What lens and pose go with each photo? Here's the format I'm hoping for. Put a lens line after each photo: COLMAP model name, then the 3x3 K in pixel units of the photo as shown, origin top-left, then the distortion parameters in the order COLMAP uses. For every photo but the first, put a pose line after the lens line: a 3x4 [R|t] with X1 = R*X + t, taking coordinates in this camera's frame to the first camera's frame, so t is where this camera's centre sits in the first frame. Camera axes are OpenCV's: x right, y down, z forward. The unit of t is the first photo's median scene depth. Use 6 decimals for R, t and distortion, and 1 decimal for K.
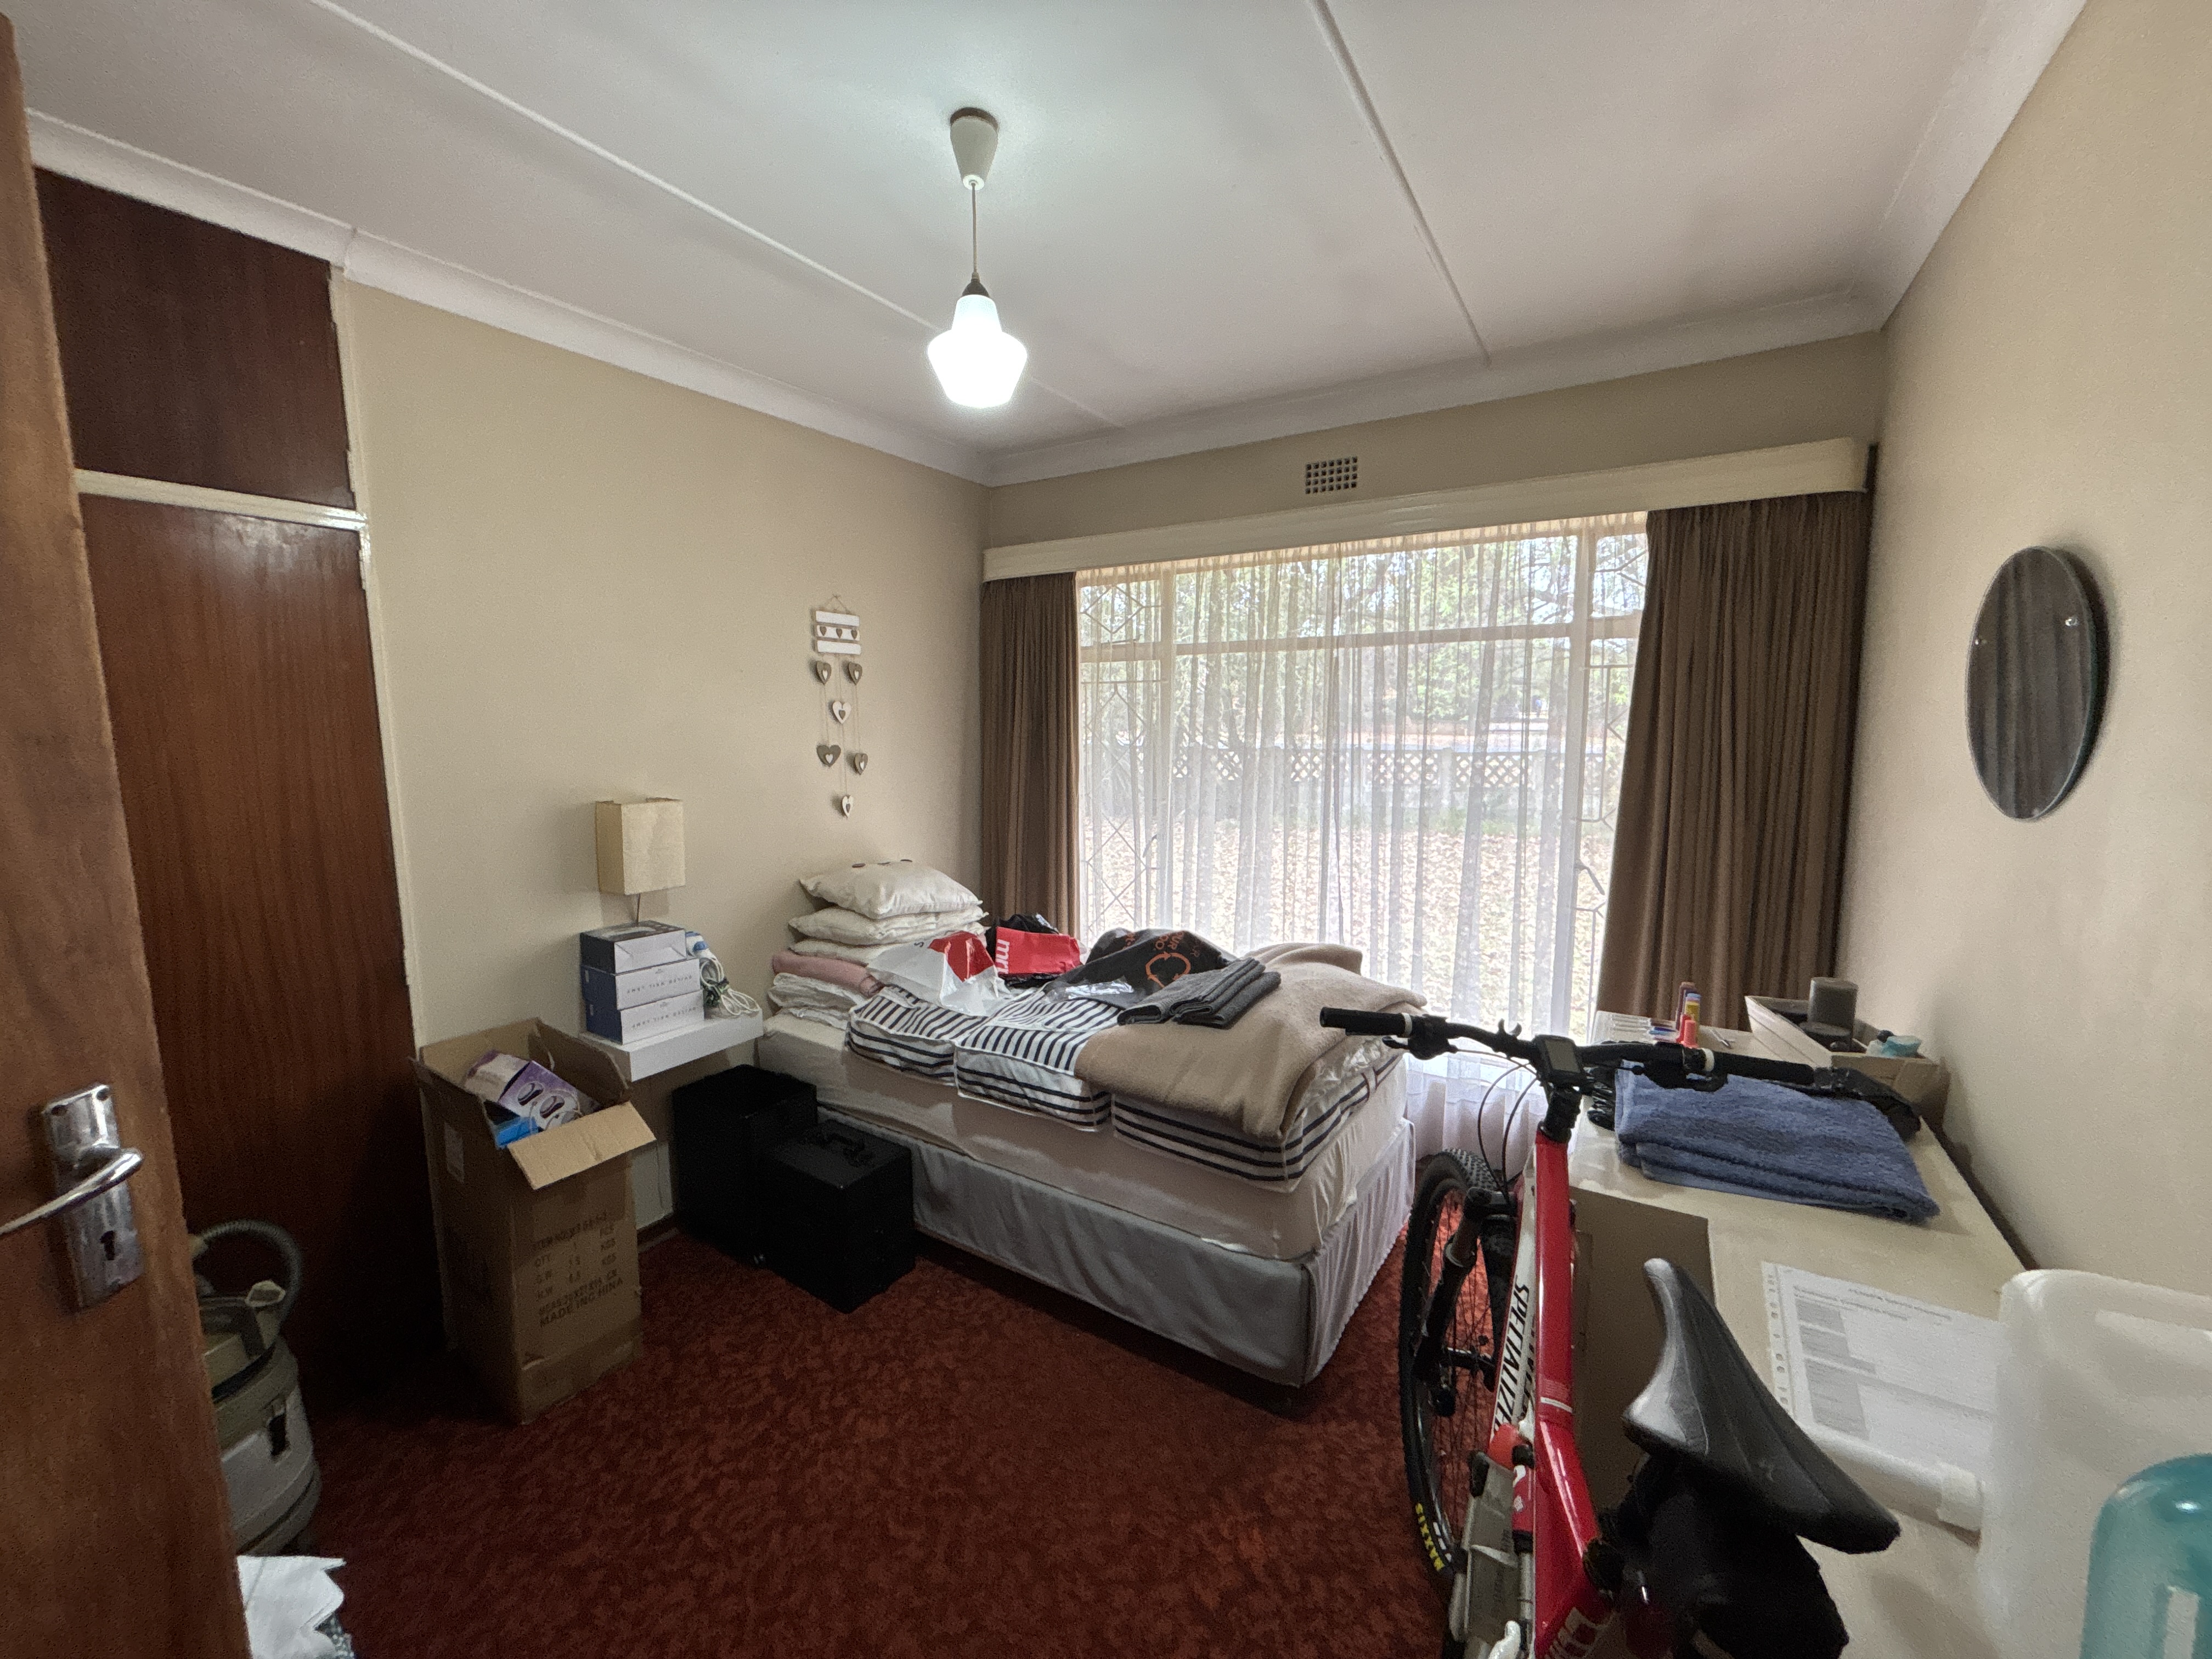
lens RADIAL K [[895.0, 0, 1099.9], [0, 895.0, 829.6], [0, 0, 1]] dist [0.001067, 0.001500]
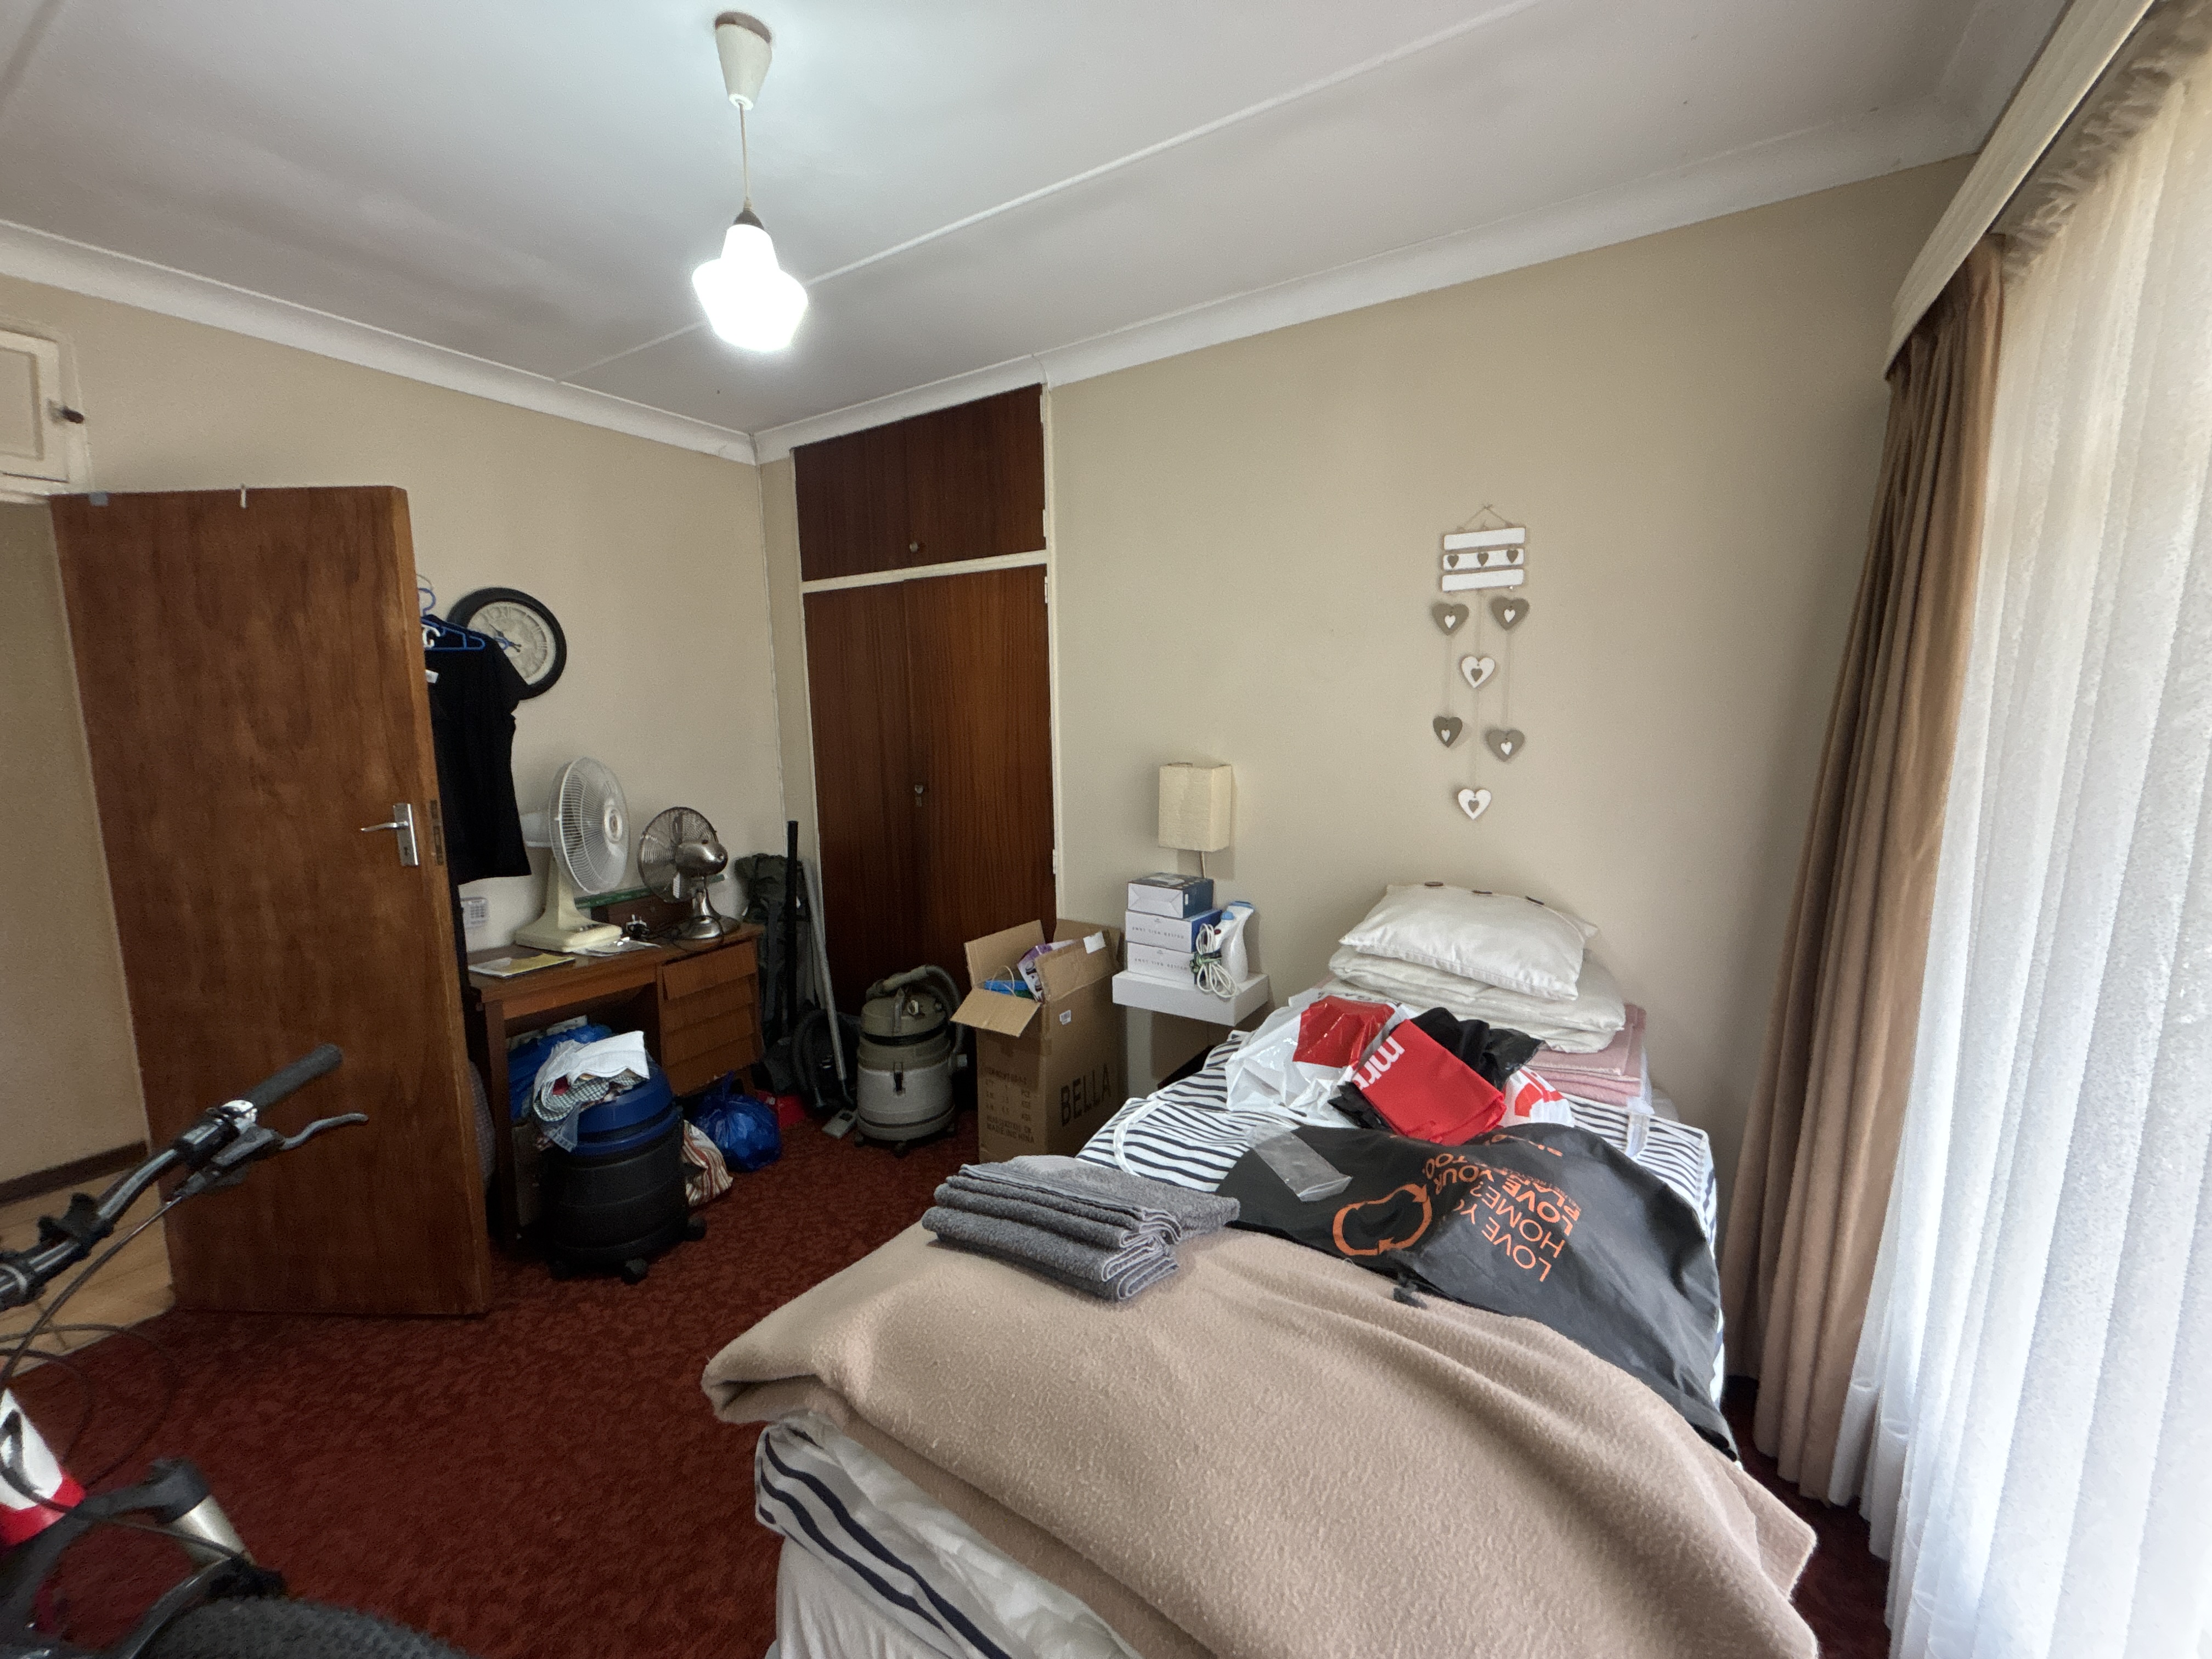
lens RADIAL K [[895.0, 0, 1097.4], [0, 895.0, 823.1], [0, 0, 1]] dist [0.001067, 0.001500]
pose [[0.001632, 0.151670, -0.988430, 0.452695], [-0.095990, 0.983891, 0.150815, -0.092865], [0.995381, 0.094633, 0.016164, 0.718179]]
